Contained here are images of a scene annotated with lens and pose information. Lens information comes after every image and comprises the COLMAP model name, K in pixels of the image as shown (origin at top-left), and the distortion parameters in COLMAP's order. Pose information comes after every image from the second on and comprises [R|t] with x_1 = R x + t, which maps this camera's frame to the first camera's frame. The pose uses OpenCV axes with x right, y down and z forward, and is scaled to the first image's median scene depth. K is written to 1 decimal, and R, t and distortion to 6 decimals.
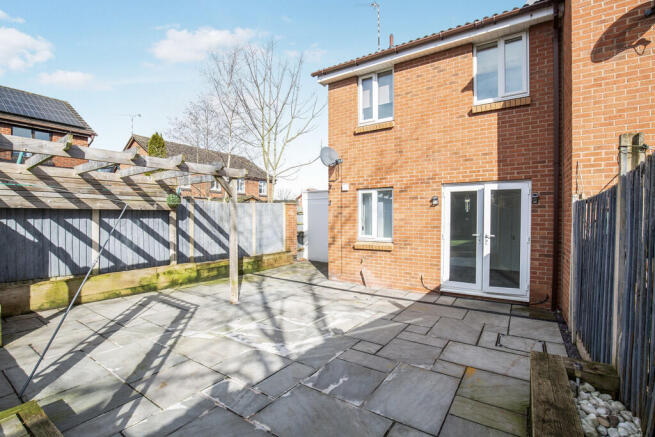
lens RADIAL K [[296.5, 0, 329.1], [0, 296.5, 218.0], [0, 0, 1]] dist [-0.012236, -0.000397]
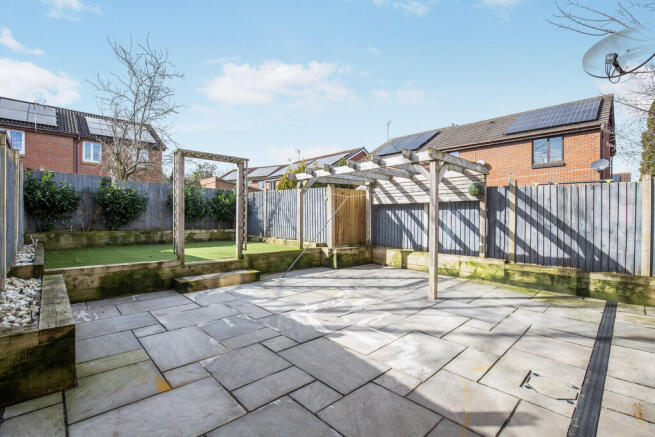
lens RADIAL K [[296.5, 0, 328.8], [0, 296.5, 220.3], [0, 0, 1]] dist [-0.012236, -0.000397]
pose [[-0.211467, 0.003493, -0.977379, 0.638114], [-0.011005, 0.999922, 0.005954, 0.047515], [0.977323, 0.012015, -0.211412, 0.890535]]
